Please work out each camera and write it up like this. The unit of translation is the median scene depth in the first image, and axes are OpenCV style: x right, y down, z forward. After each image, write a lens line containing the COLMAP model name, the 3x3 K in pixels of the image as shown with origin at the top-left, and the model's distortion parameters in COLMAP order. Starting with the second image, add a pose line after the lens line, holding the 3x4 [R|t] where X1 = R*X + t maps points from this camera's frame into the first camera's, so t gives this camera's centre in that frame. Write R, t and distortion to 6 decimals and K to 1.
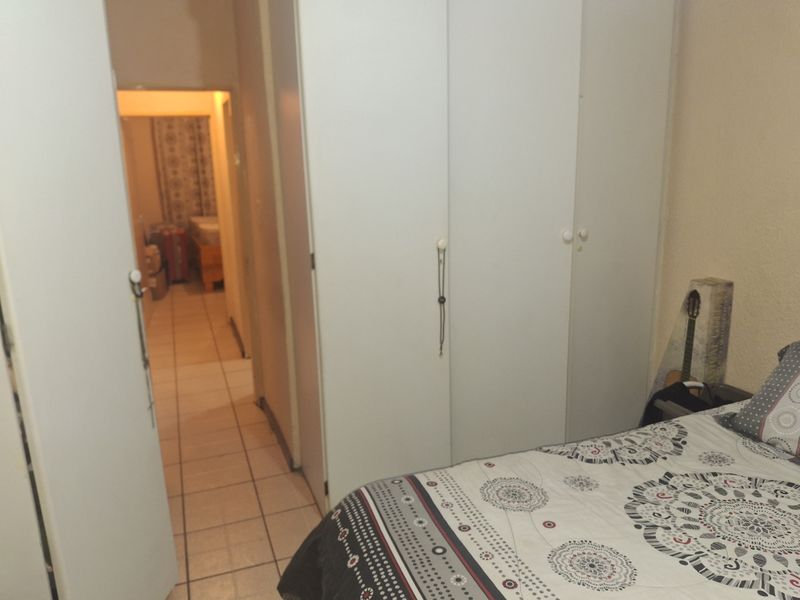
lens RADIAL K [[589.0, 0, 400.0], [0, 589.0, 300.0], [0, 0, 1]] dist [0.050750, 0.000676]
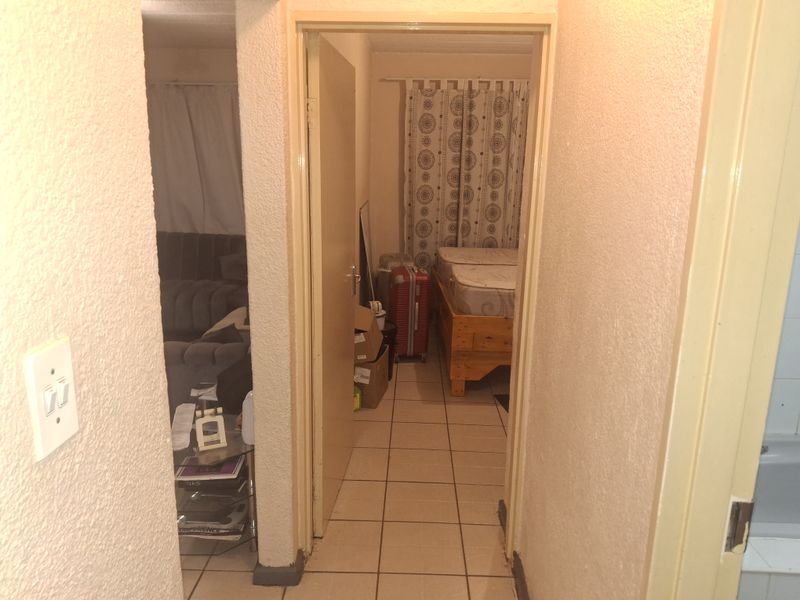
lens RADIAL K [[589.0, 0, 400.0], [0, 589.0, 300.0], [0, 0, 1]] dist [0.050750, 0.000676]
pose [[0.923170, 0.115865, -0.366515, -0.184224], [-0.120863, 0.992625, 0.009369, -0.101426], [0.364897, 0.035649, 0.930365, 0.476712]]
